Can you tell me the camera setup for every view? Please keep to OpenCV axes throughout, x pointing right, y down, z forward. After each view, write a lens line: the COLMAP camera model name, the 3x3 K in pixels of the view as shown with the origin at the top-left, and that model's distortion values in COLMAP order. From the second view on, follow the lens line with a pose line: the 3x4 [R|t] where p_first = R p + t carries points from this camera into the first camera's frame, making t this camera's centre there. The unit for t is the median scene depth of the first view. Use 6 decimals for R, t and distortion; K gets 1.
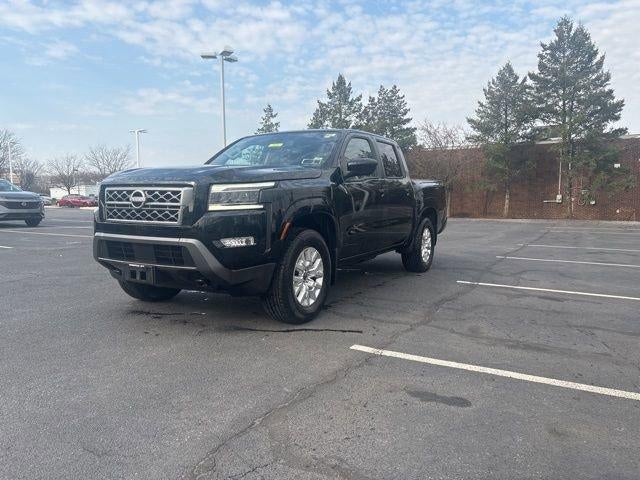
lens RADIAL K [[482.2, 0, 320.0], [0, 482.2, 240.0], [0, 0, 1]] dist [0.015826, -0.010337]
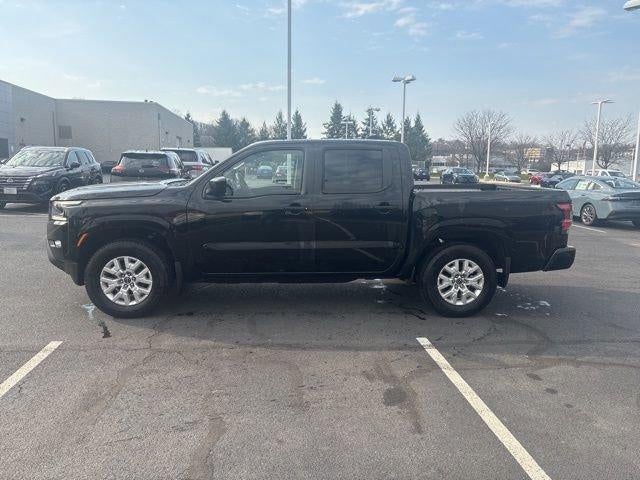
lens RADIAL K [[482.2, 0, 320.0], [0, 482.2, 240.0], [0, 0, 1]] dist [0.015826, -0.010337]
pose [[0.578231, 0.141153, -0.803570, 0.747443], [-0.094041, 0.989887, 0.106211, -0.121566], [0.810435, 0.014154, 0.585657, 0.433117]]
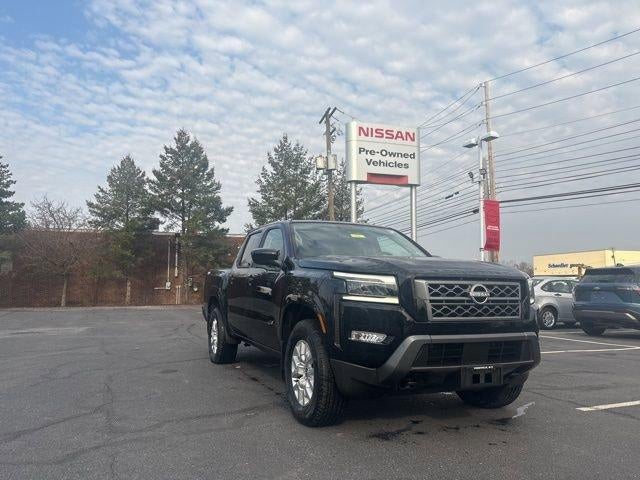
lens RADIAL K [[475.4, 0, 320.0], [0, 475.4, 240.0], [0, 0, 1]] dist [0.052128, -0.064660]
pose [[0.620558, 0.078167, 0.780255, -0.723924], [0.061939, 0.987024, -0.148143, -0.038928], [-0.781711, 0.140259, 0.607664, 0.371079]]
